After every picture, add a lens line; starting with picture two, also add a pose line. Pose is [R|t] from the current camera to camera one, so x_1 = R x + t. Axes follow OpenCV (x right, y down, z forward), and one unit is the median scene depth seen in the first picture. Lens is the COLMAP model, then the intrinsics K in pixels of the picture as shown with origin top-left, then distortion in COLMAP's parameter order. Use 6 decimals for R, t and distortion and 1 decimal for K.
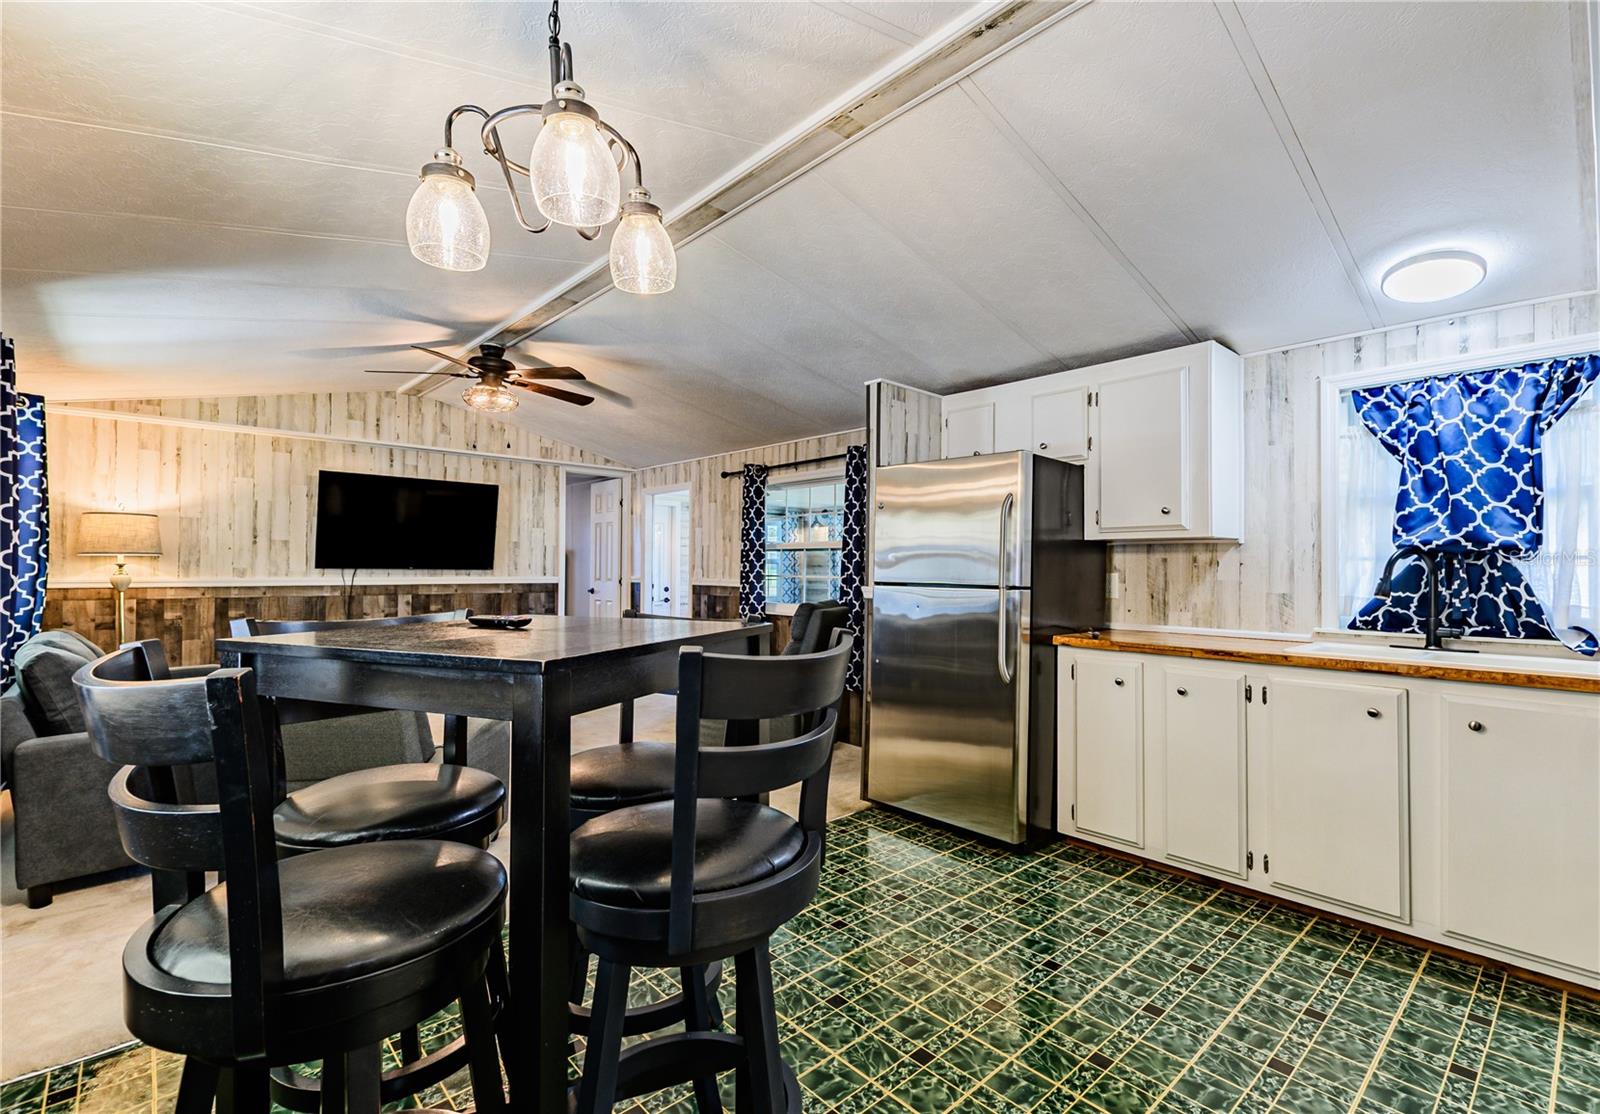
lens RADIAL K [[704.1, 0, 803.3], [0, 704.1, 560.5], [0, 0, 1]] dist [-0.011565, 0.000392]
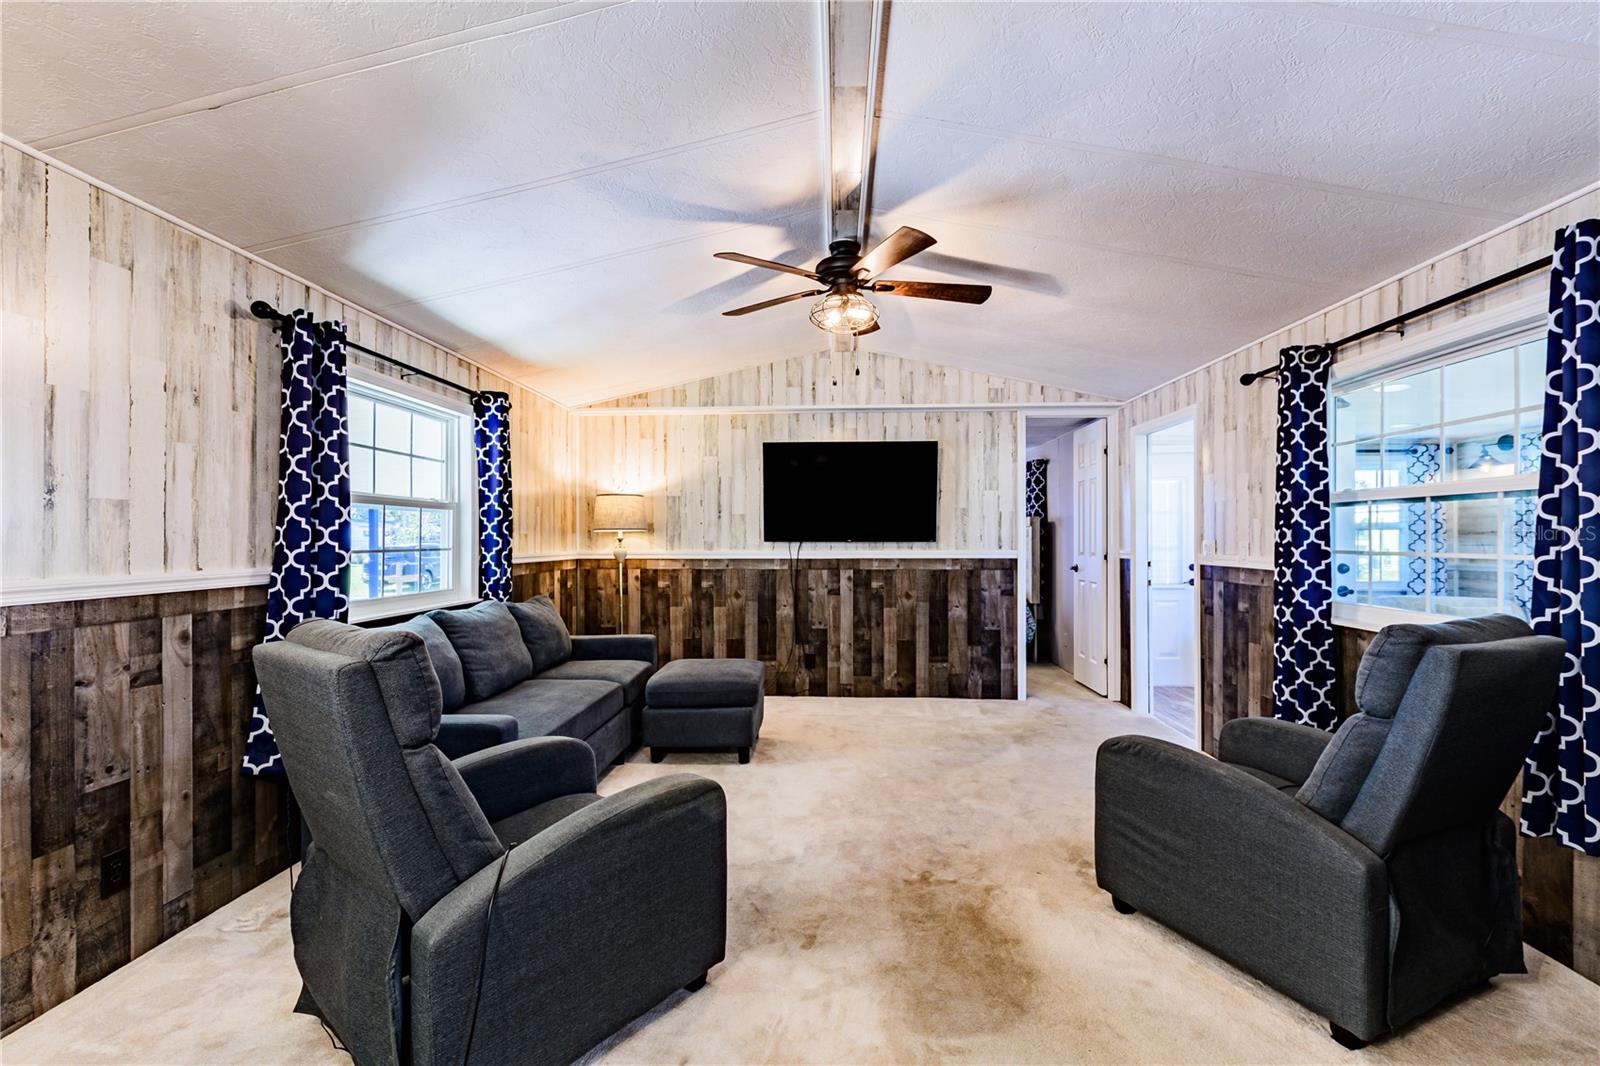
lens RADIAL K [[683.8, 0, 797.6], [0, 683.8, 536.3], [0, 0, 1]] dist [0.002263, -0.000772]
pose [[0.708426, -0.009571, -0.705720, 0.025297], [0.014003, 0.999902, 0.000496, 0.003967], [0.705646, -0.010233, 0.708491, 0.344656]]
